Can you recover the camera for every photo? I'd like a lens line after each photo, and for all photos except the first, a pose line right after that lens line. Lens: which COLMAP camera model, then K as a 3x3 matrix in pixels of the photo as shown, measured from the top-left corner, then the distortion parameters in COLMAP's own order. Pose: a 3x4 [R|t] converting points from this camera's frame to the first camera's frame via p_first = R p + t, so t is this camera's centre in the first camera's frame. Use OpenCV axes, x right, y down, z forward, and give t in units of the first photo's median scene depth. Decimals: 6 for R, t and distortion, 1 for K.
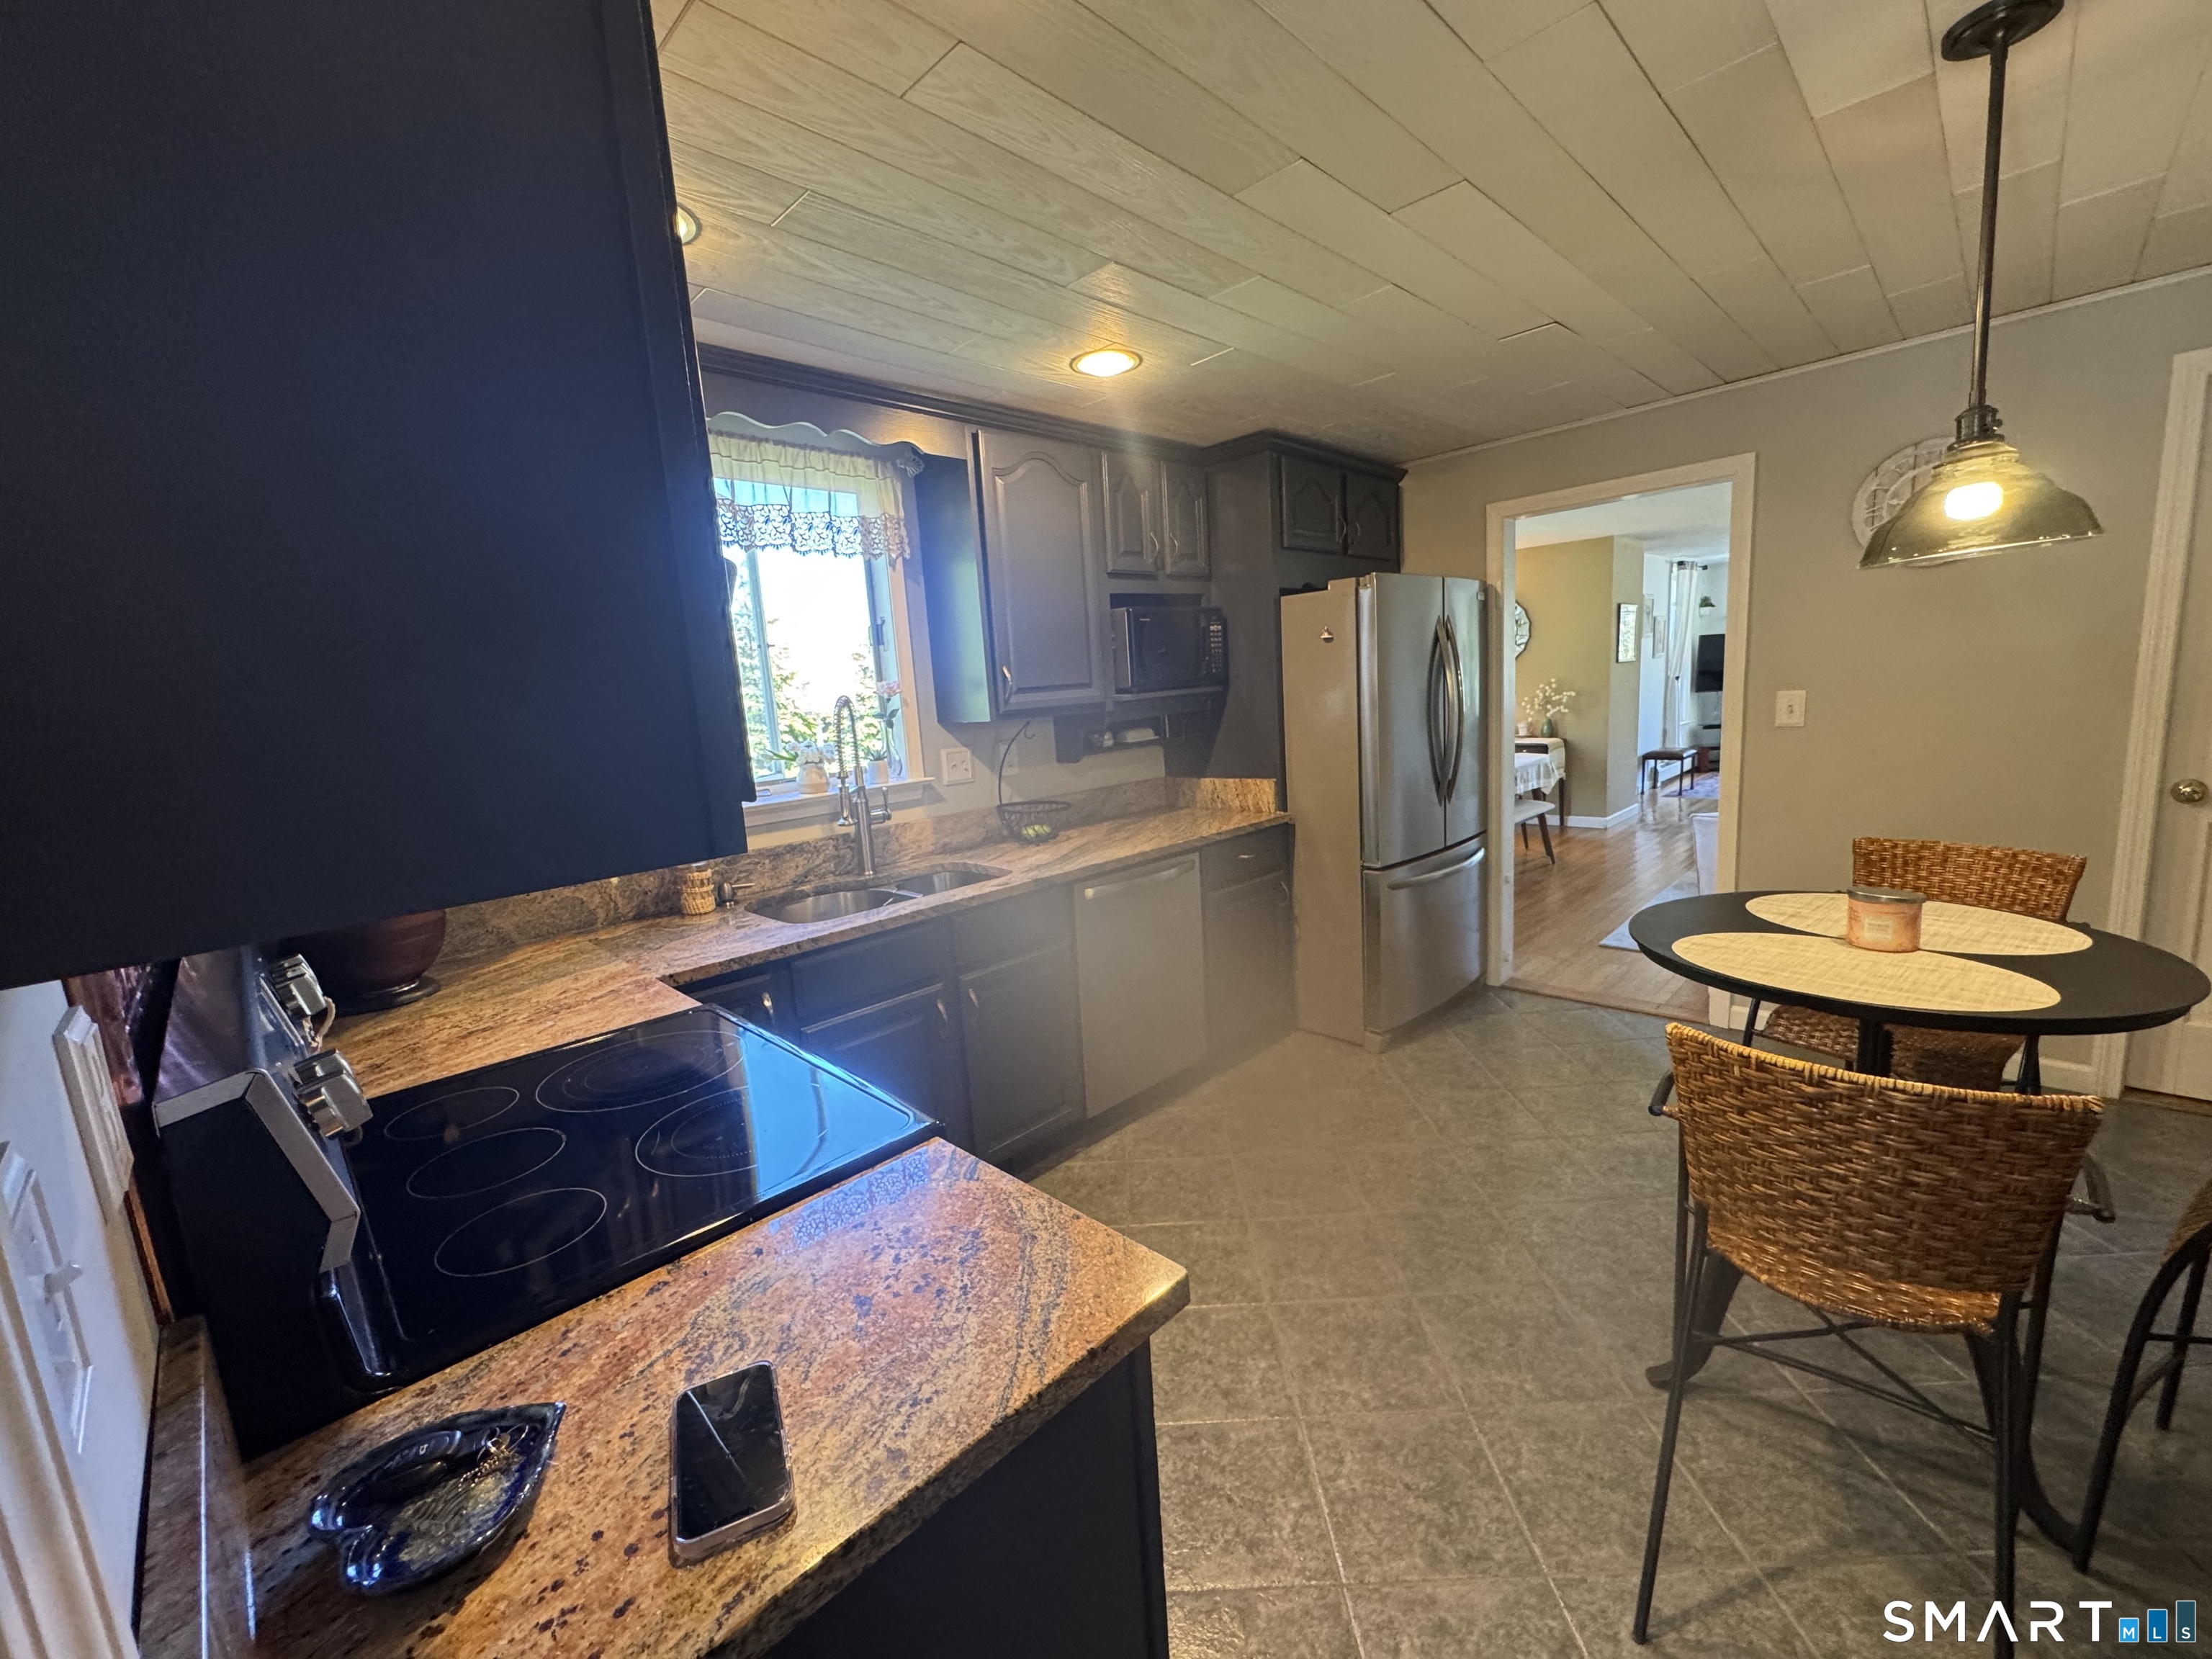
lens RADIAL K [[885.5, 0, 1103.9], [0, 885.5, 831.2], [0, 0, 1]] dist [-0.001685, -0.000345]
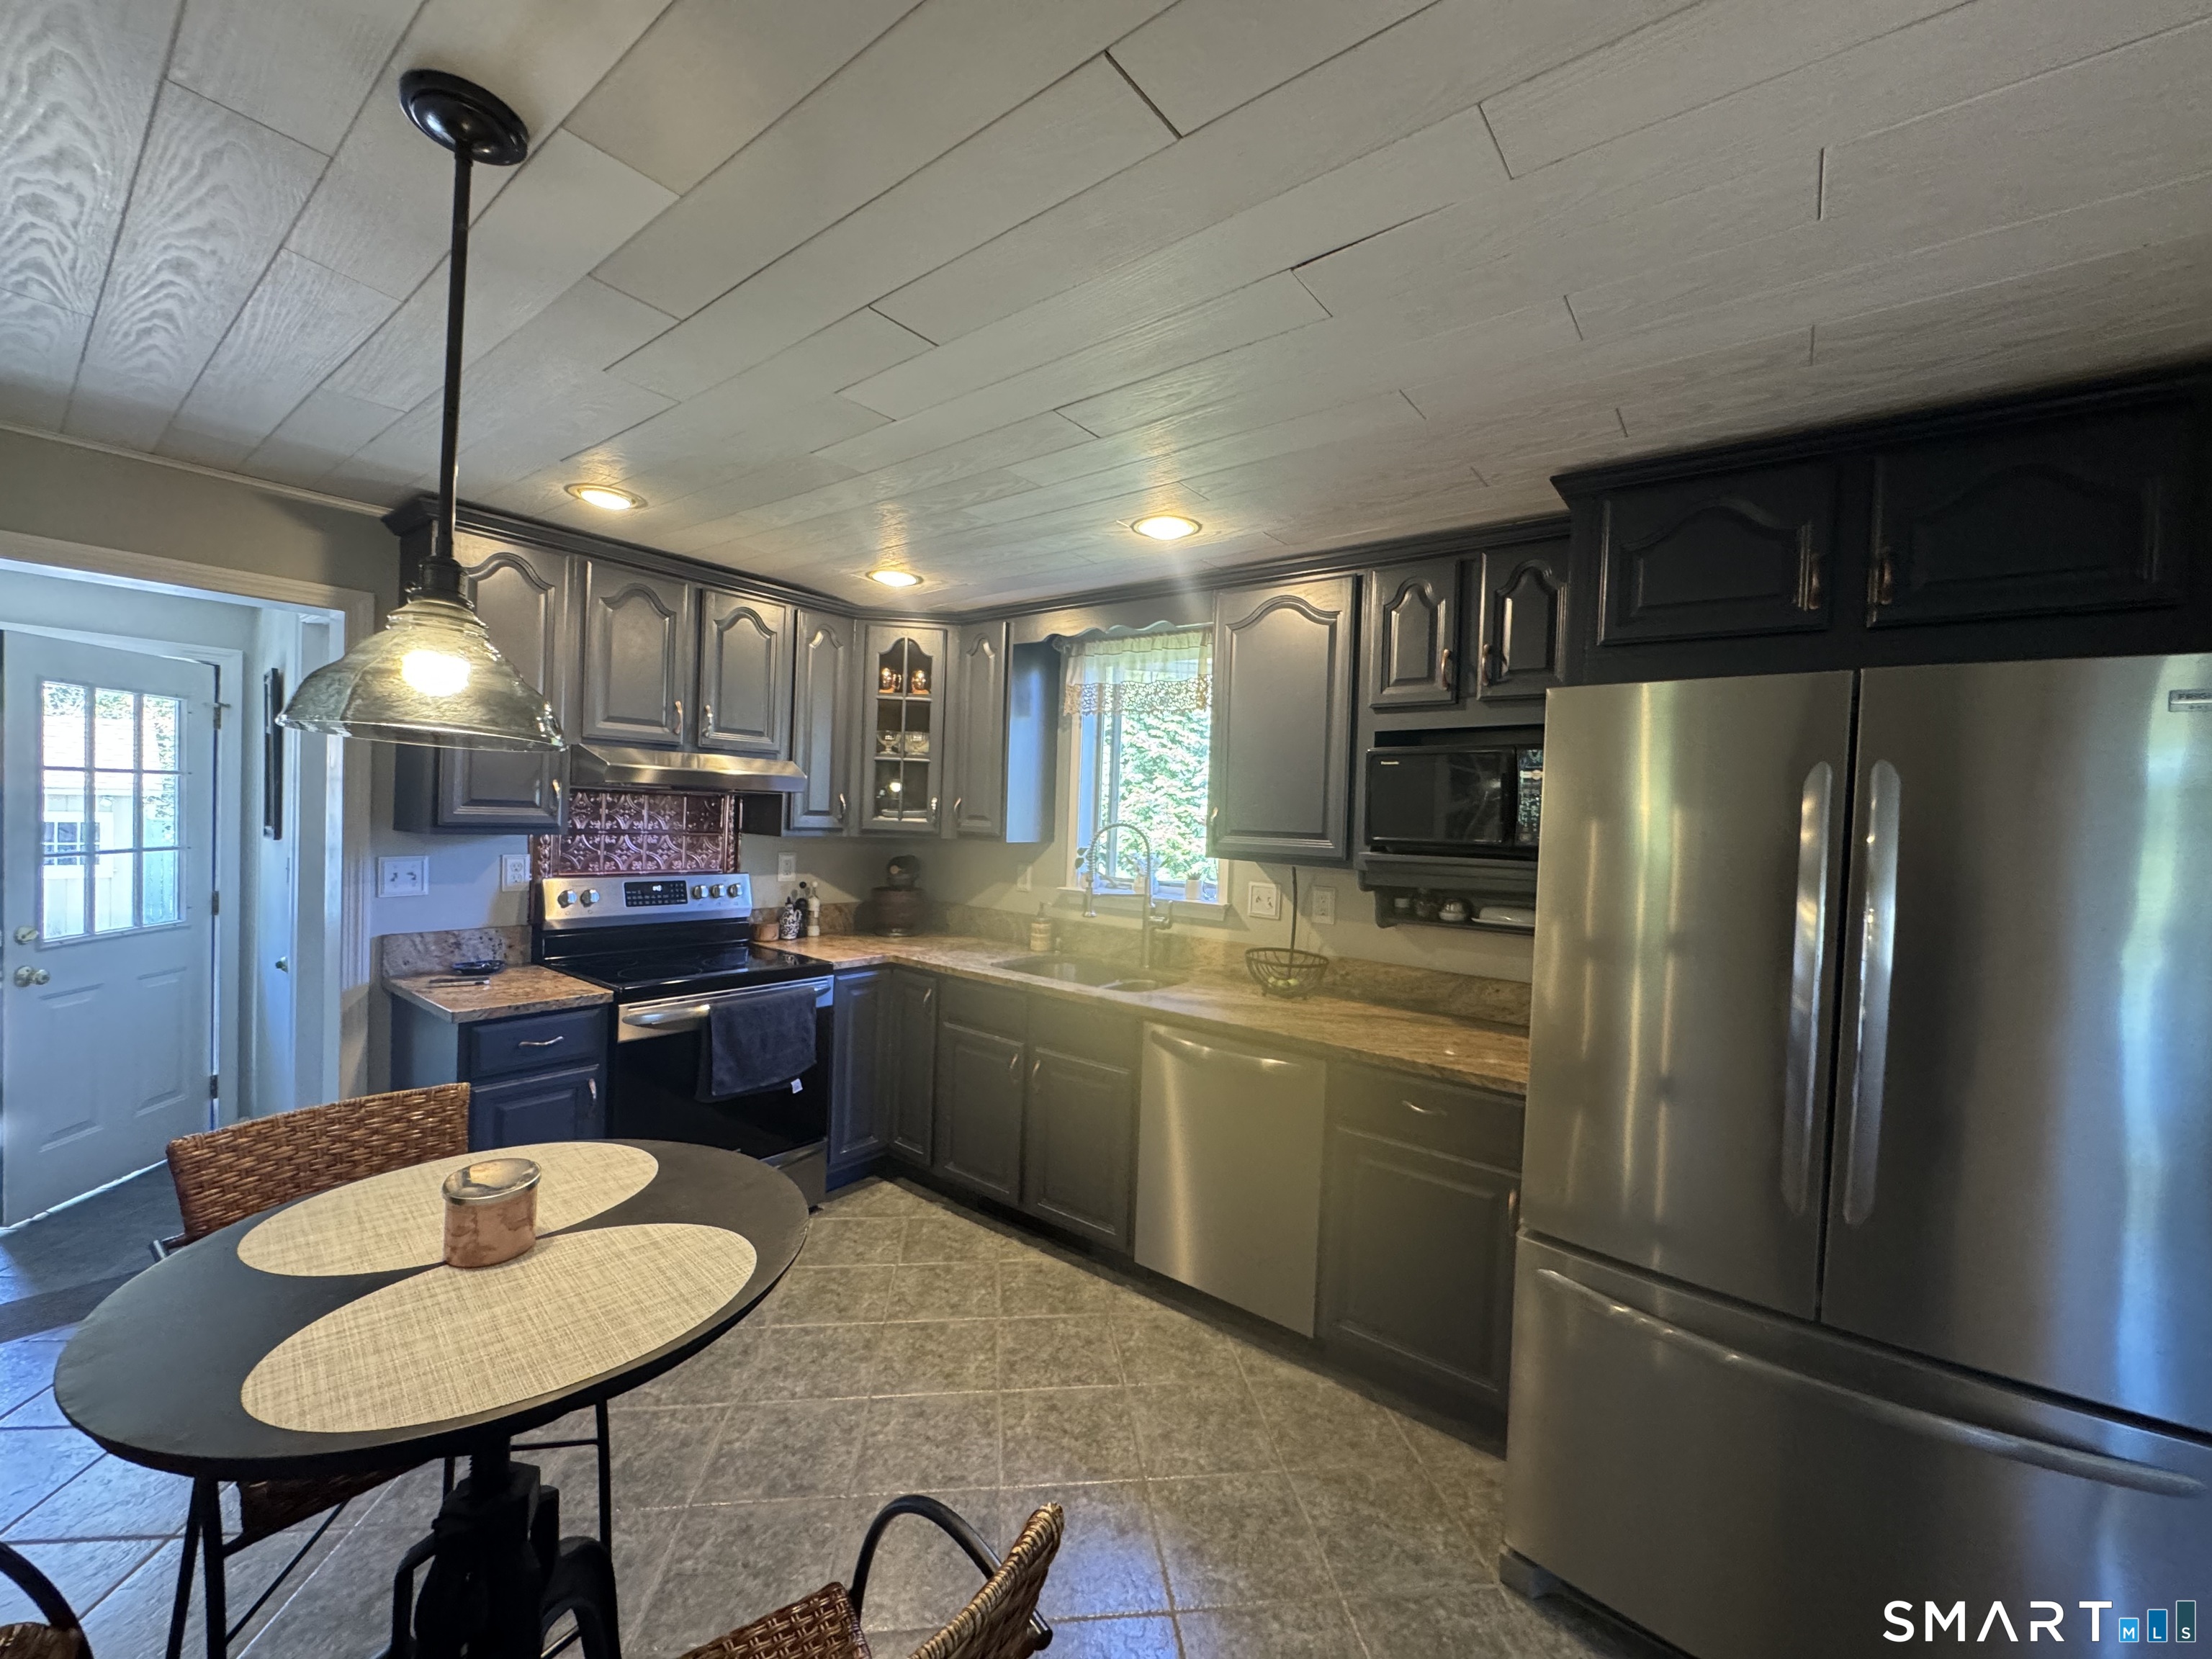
lens RADIAL K [[885.5, 0, 1103.9], [0, 885.5, 831.2], [0, 0, 1]] dist [-0.001685, -0.000345]
pose [[0.121099, 0.094311, -0.988150, 0.743015], [-0.202107, 0.976967, 0.068476, -0.167155], [0.971848, 0.191420, 0.137370, 0.603813]]
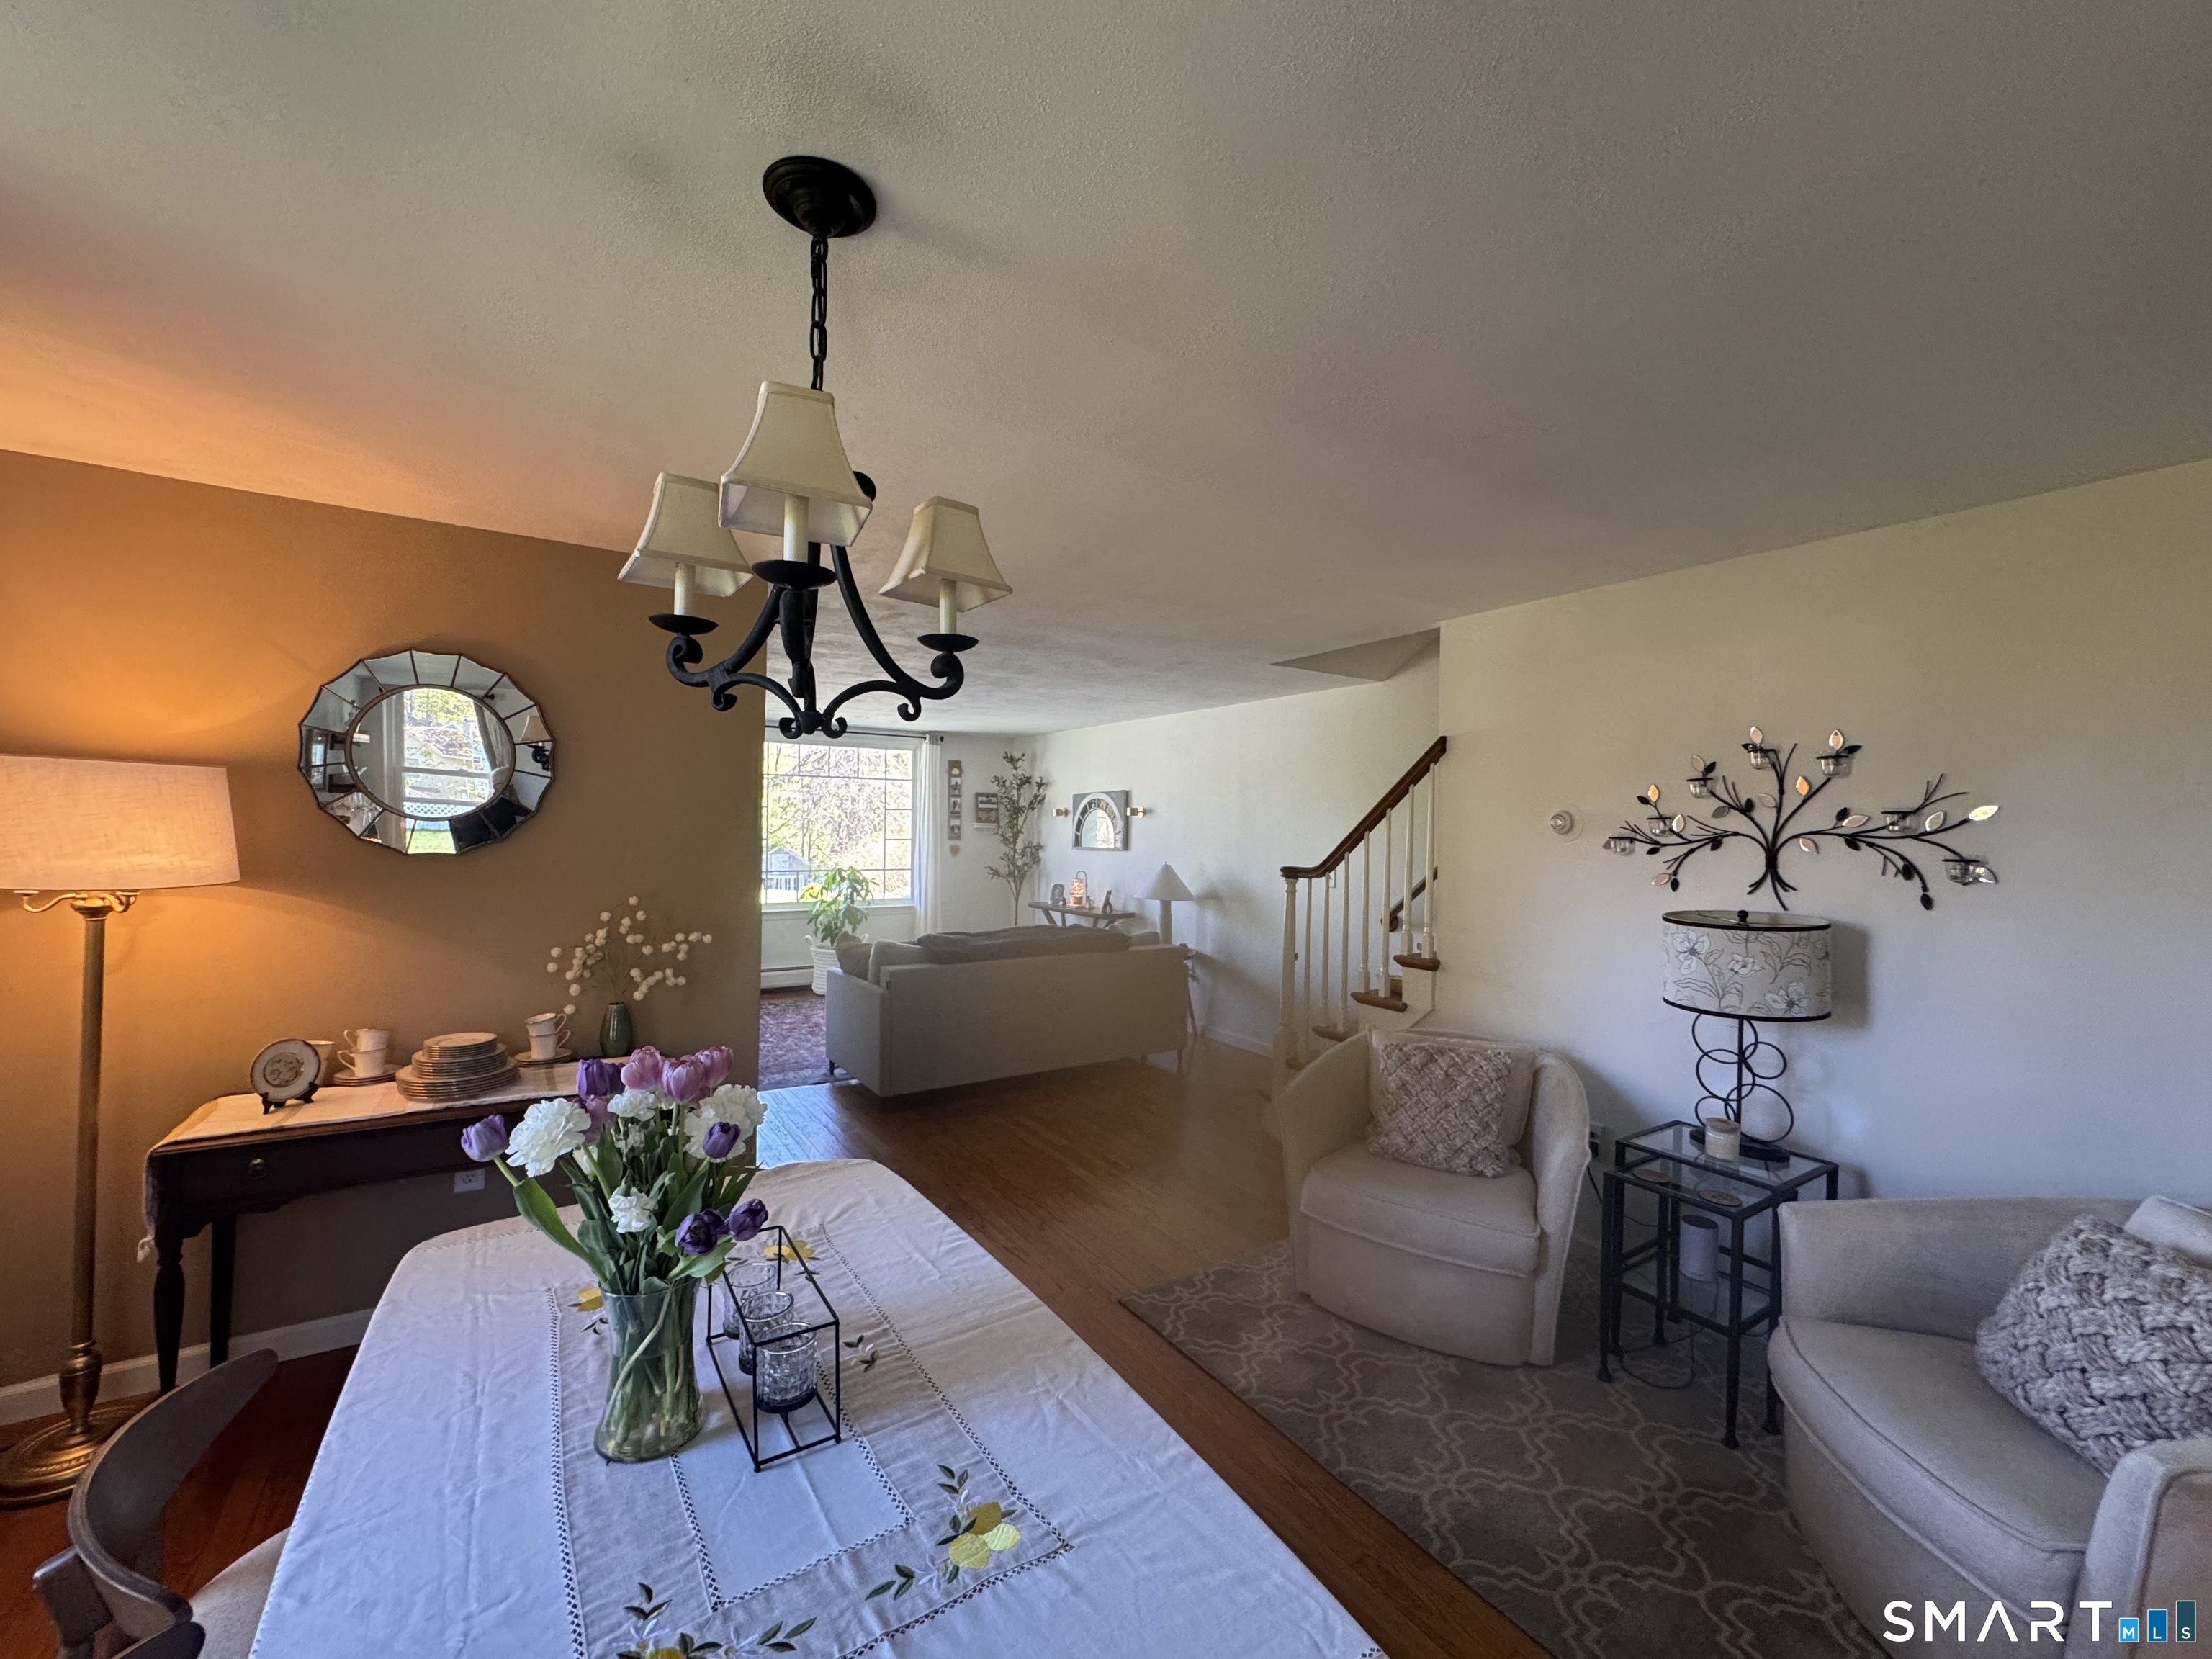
lens RADIAL K [[886.8, 0, 1102.2], [0, 886.8, 830.2], [0, 0, 1]] dist [-0.003388, 0.000180]
pose [[0.203188, 0.066272, 0.976894, 0.384262], [0.126962, 0.987500, -0.093399, -0.301022], [-0.970873, 0.143007, 0.192234, 1.572293]]
